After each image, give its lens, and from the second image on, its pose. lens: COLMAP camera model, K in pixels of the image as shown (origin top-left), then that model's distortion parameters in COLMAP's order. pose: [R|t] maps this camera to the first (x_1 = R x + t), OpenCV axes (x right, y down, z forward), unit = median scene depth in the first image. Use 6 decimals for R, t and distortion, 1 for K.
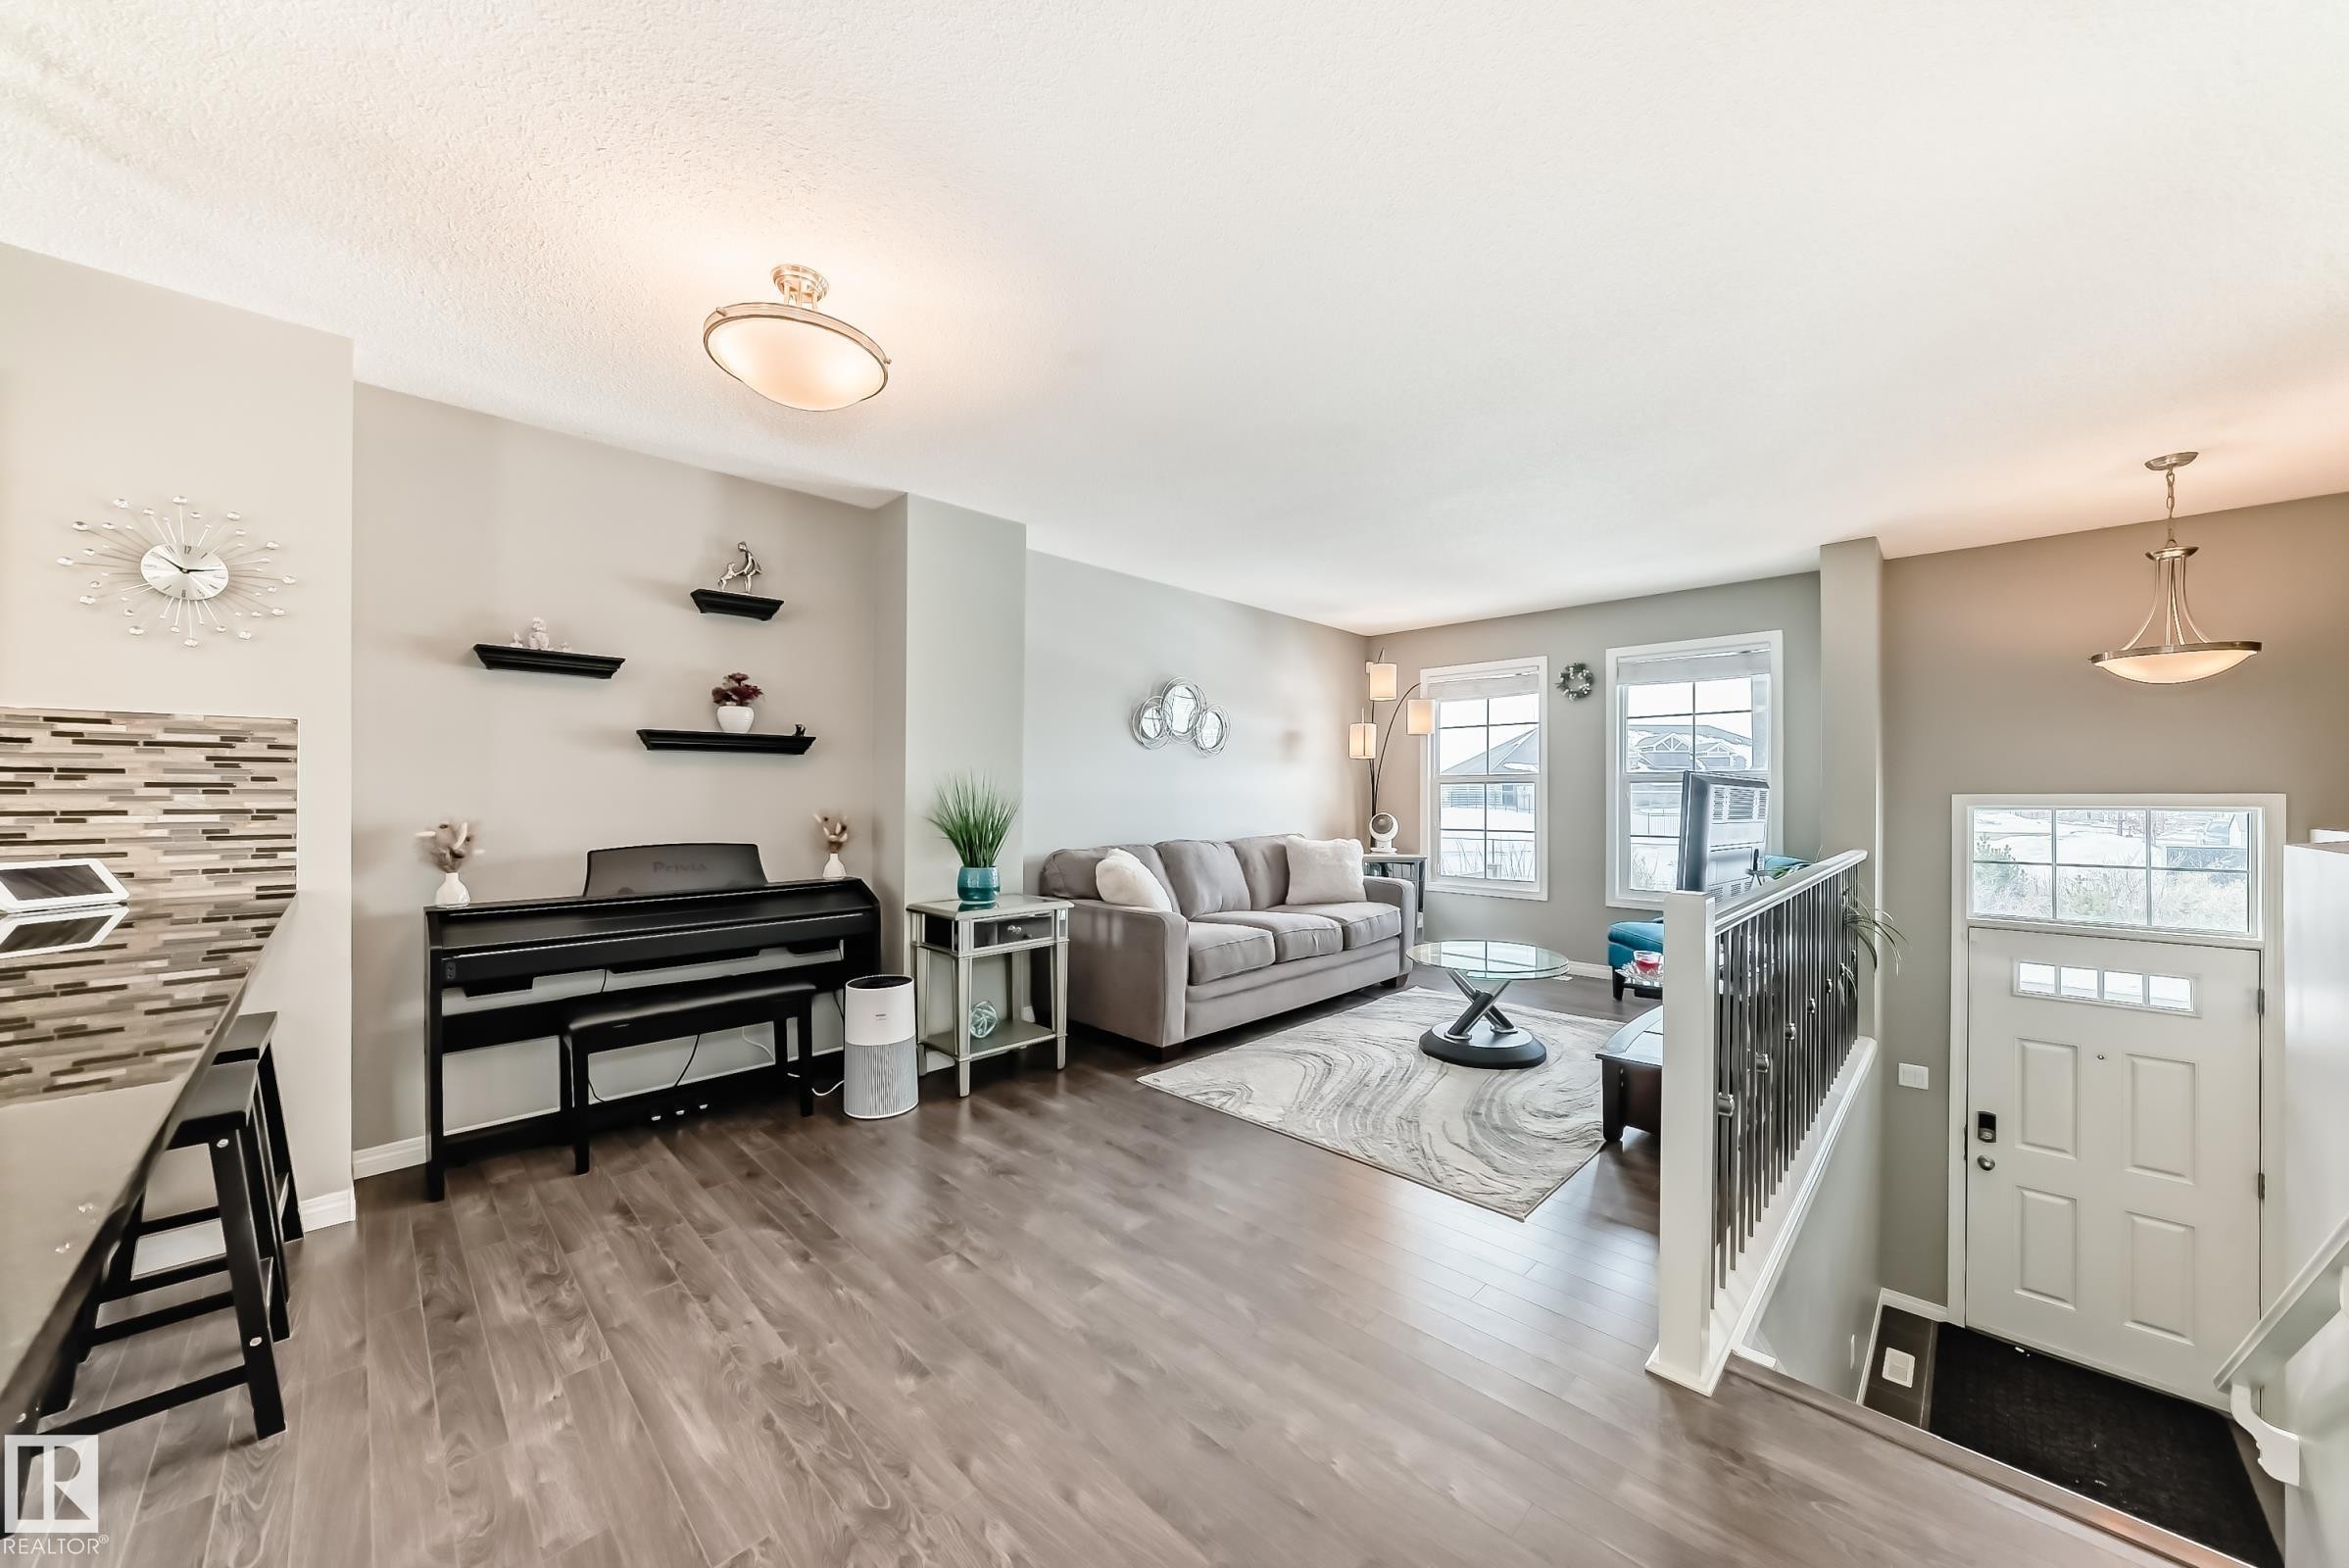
lens RADIAL K [[827.5, 0, 1185.8], [0, 827.5, 792.2], [0, 0, 1]] dist [-0.021226, 0.005479]
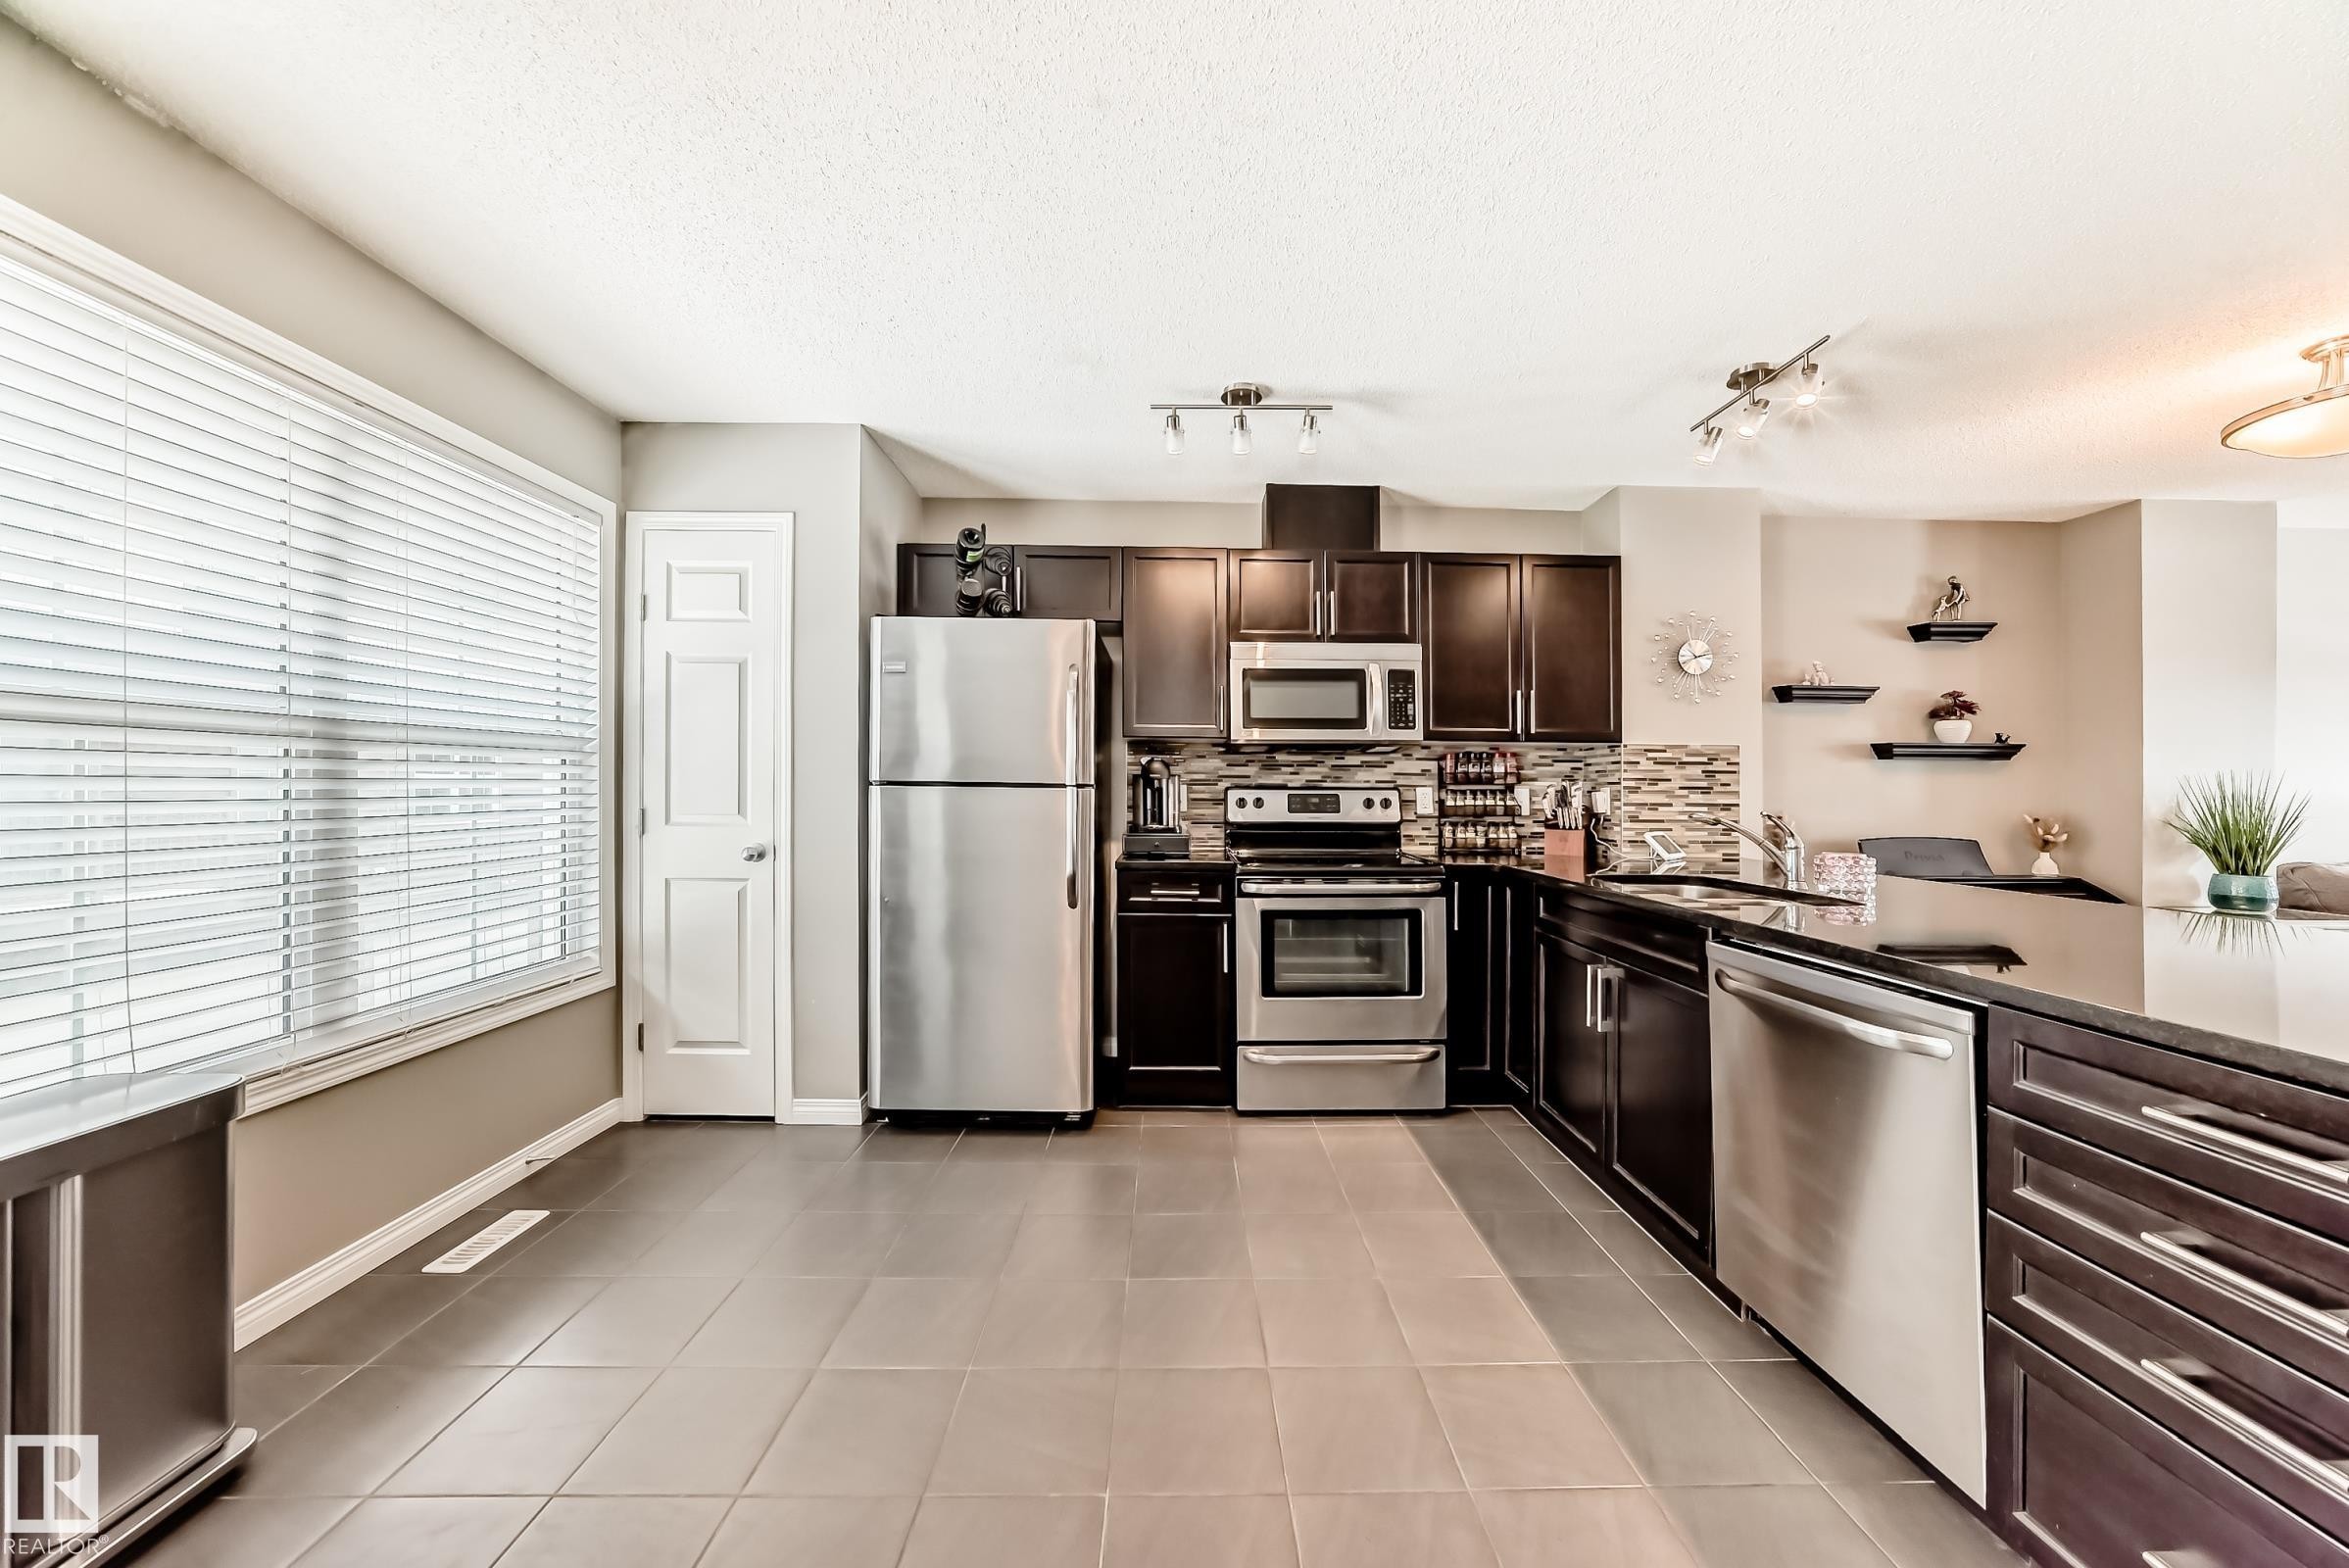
lens RADIAL K [[827.5, 0, 1193.6], [0, 827.5, 784.7], [0, 0, 1]] dist [-0.021226, 0.005479]
pose [[0.721314, 0.002822, -0.692603, -0.441157], [-0.006527, 0.999975, -0.002723, -0.002689], [0.692578, 0.006485, 0.721314, -0.474429]]
